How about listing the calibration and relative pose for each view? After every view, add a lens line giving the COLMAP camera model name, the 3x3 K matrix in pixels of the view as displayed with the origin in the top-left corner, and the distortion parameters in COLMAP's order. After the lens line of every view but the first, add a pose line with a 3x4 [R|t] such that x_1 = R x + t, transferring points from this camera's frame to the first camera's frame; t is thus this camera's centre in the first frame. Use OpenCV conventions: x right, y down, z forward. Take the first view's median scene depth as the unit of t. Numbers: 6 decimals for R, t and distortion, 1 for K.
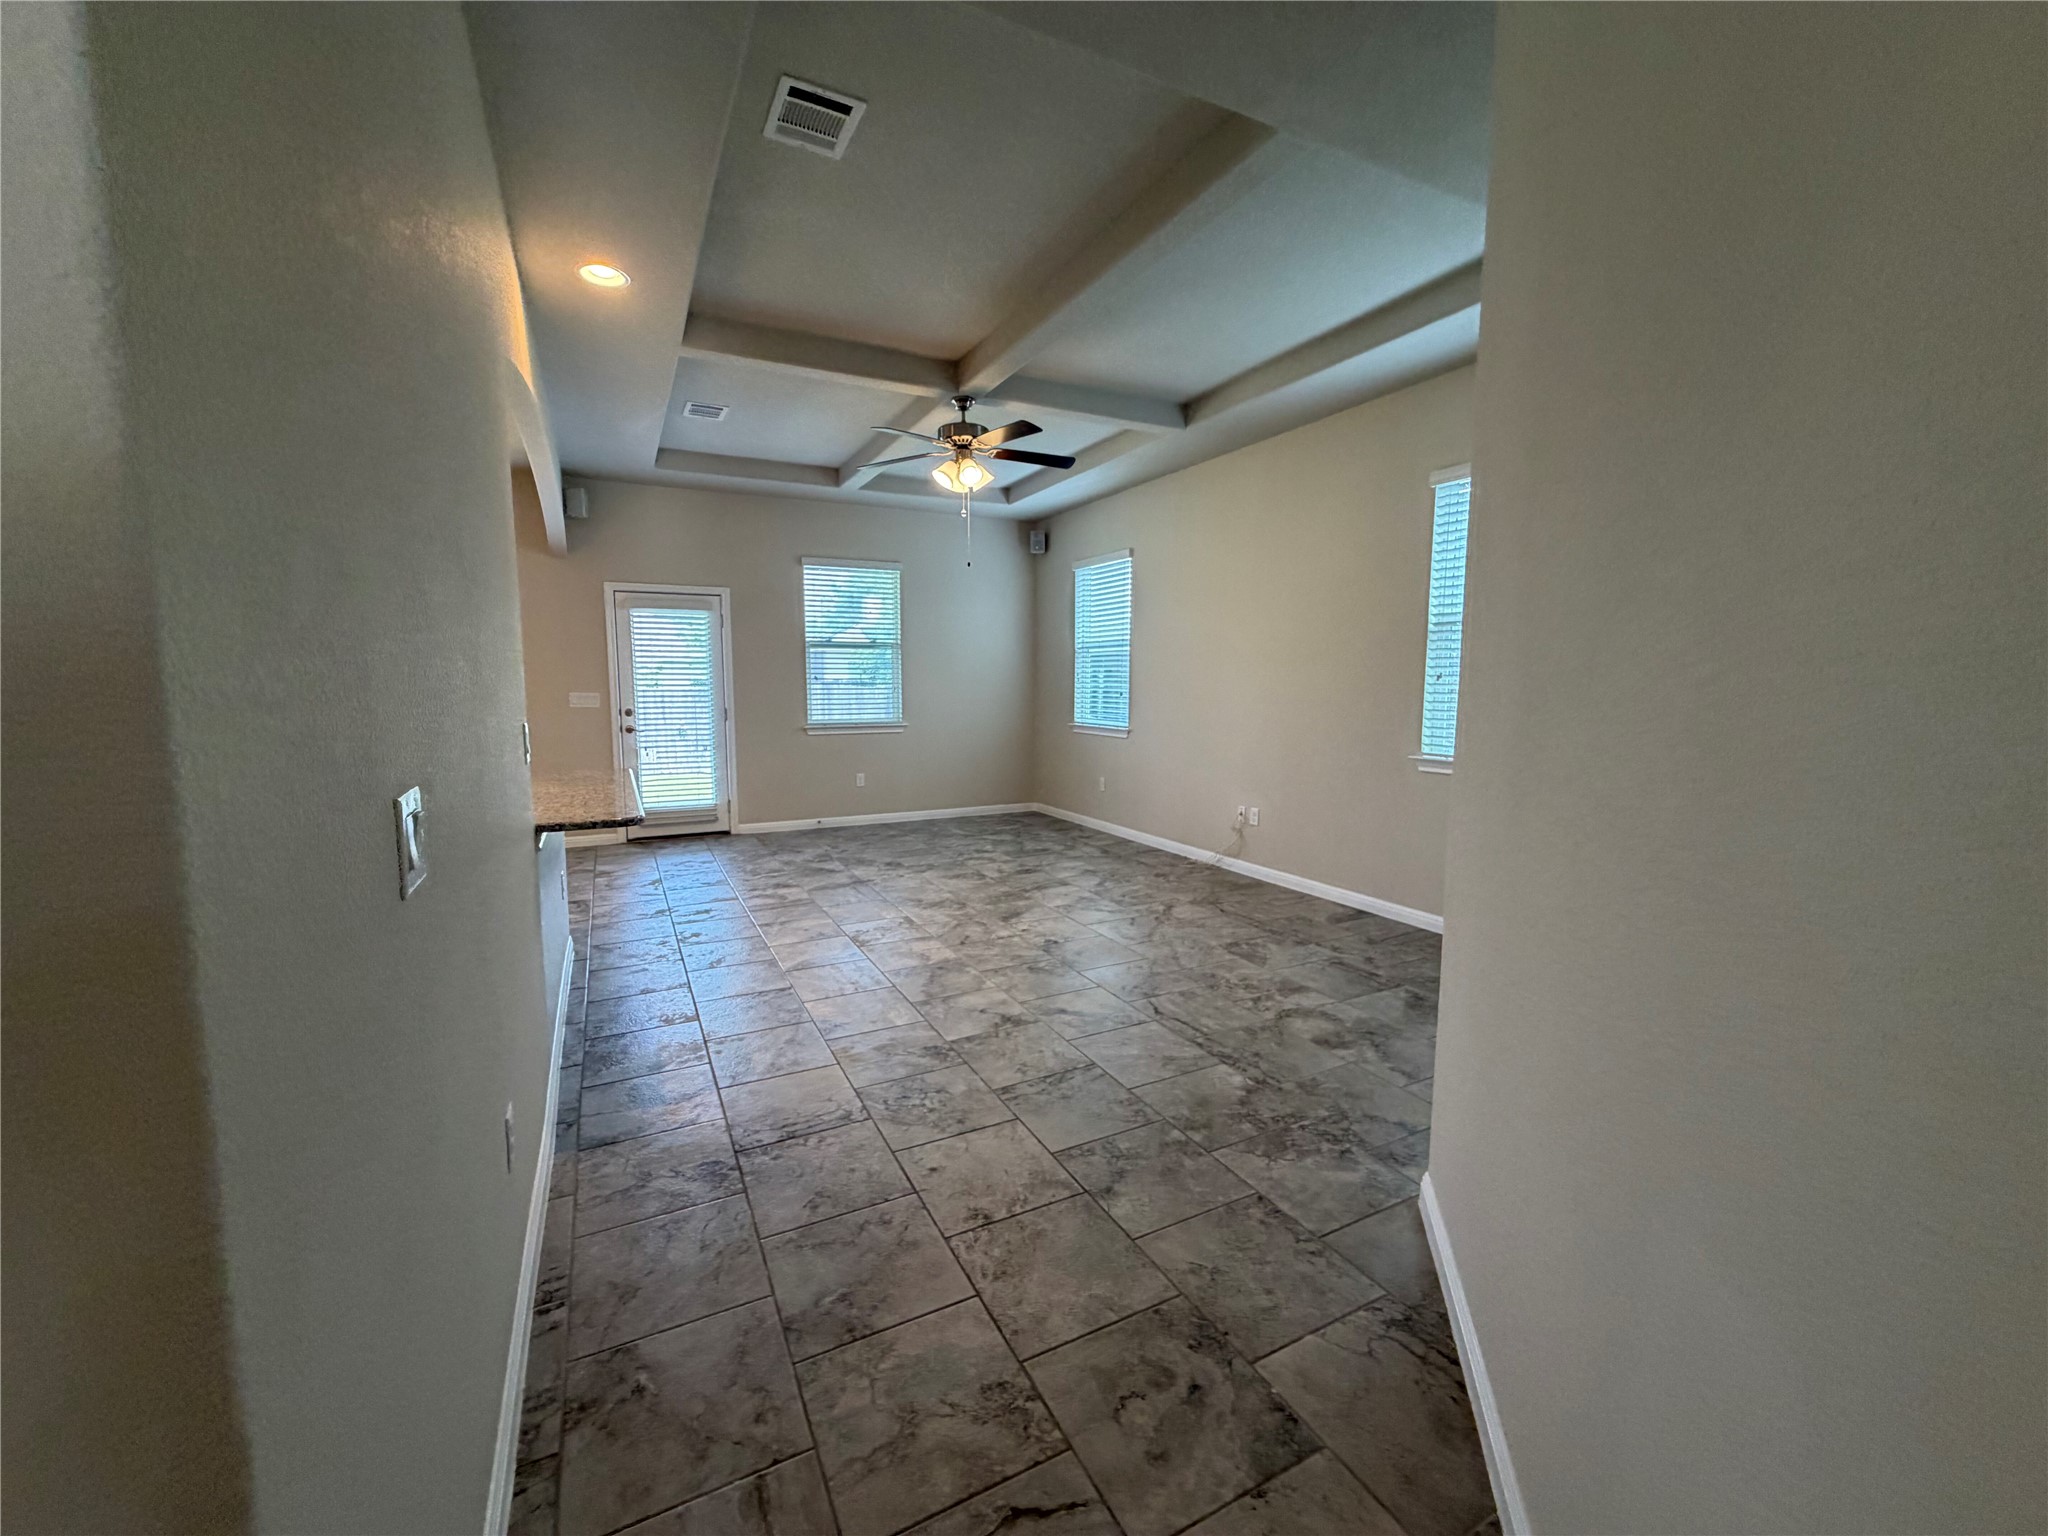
lens RADIAL K [[815.1, 0, 1018.2], [0, 815.1, 767.8], [0, 0, 1]] dist [0.002685, -0.000612]
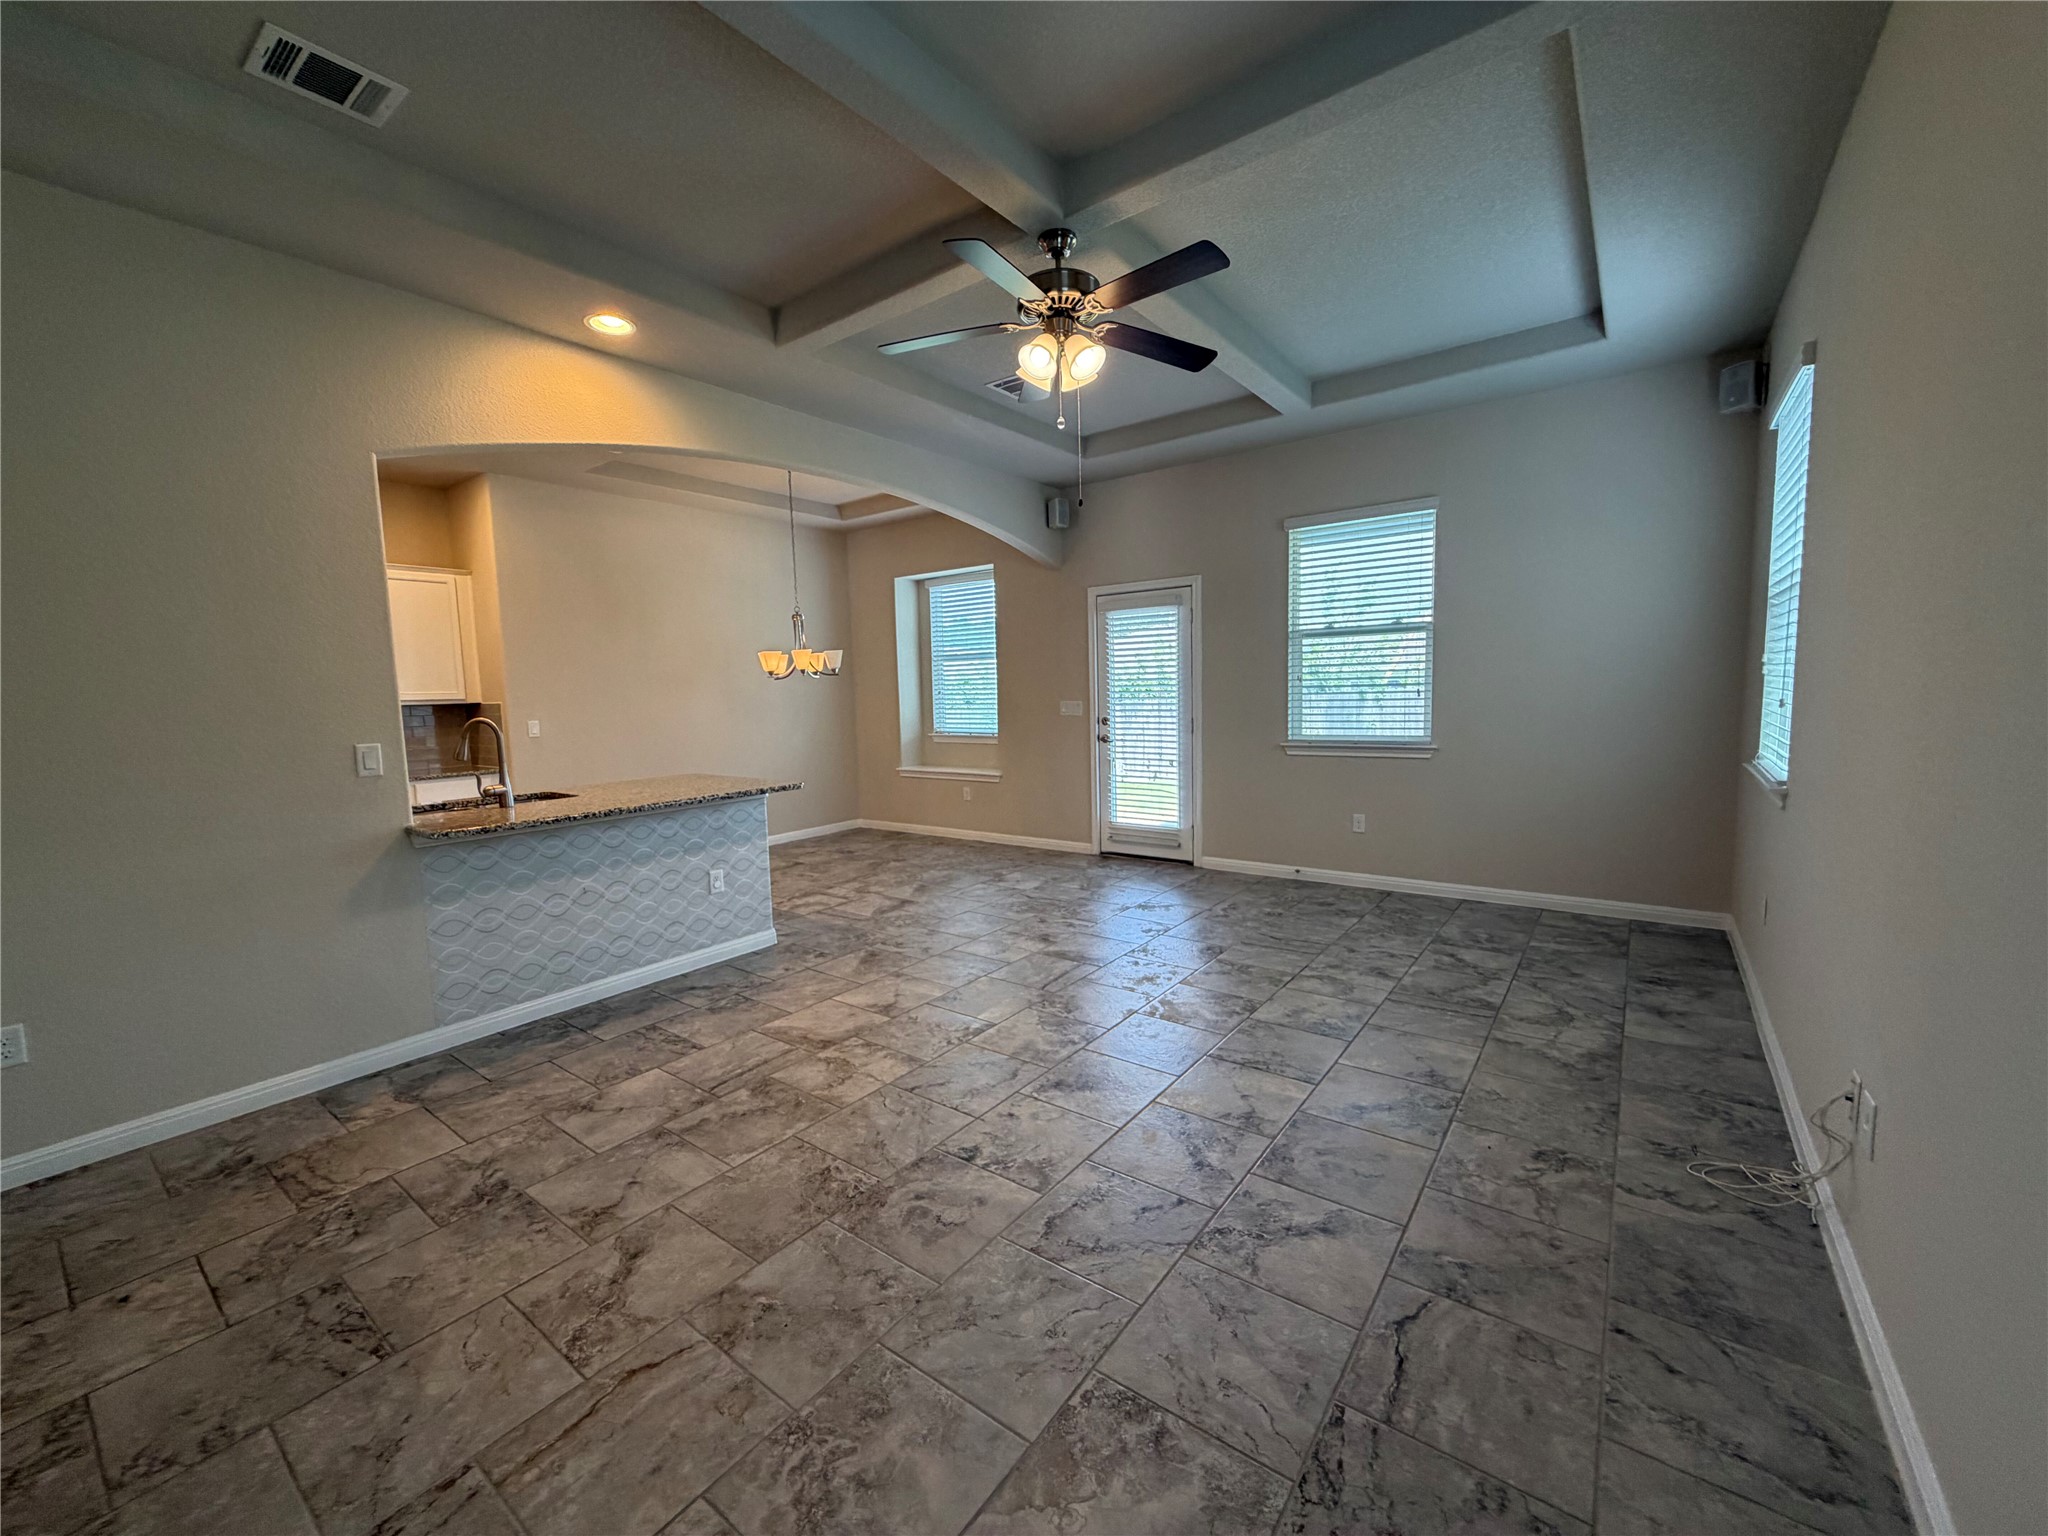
lens RADIAL K [[815.1, 0, 1020.8], [0, 815.1, 771.1], [0, 0, 1]] dist [0.002685, -0.000612]
pose [[0.439636, 0.078087, -0.894775, 0.475346], [-0.068592, 0.996223, 0.053239, -0.073882], [0.895553, 0.037968, 0.443332, 0.673111]]
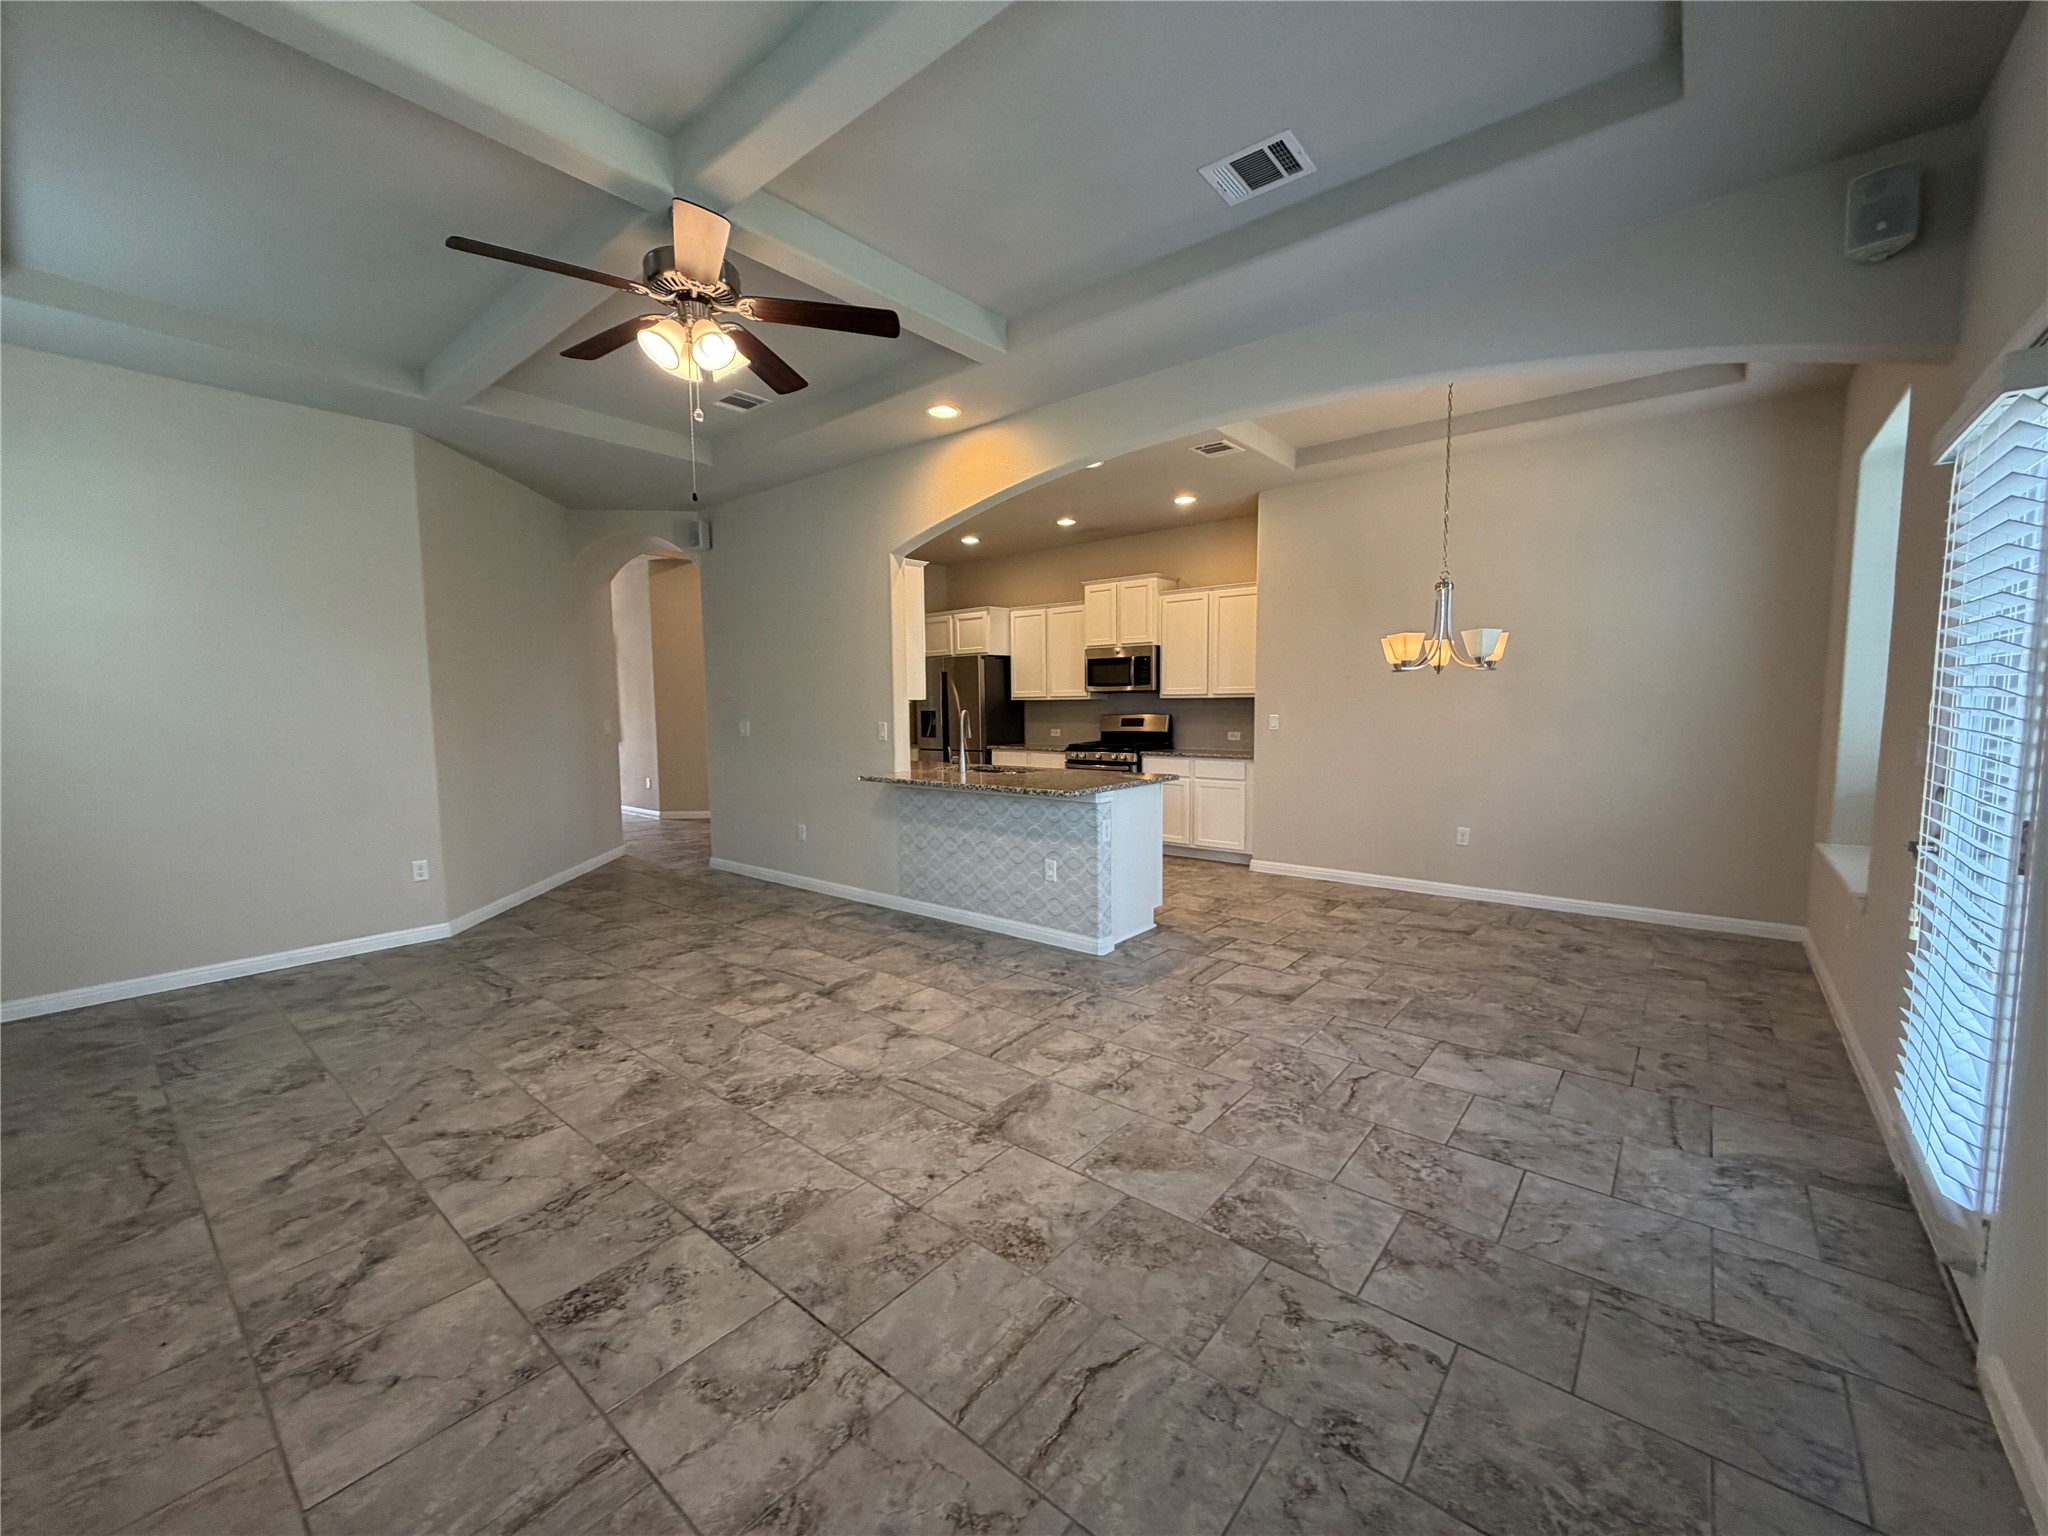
lens RADIAL K [[815.1, 0, 1017.9], [0, 815.1, 771.5], [0, 0, 1]] dist [0.002685, -0.000612]
pose [[-0.918013, 0.042904, -0.394222, -0.034419], [-0.032735, 0.982538, 0.183159, -0.169100], [0.395197, 0.181047, -0.900578, 1.575473]]
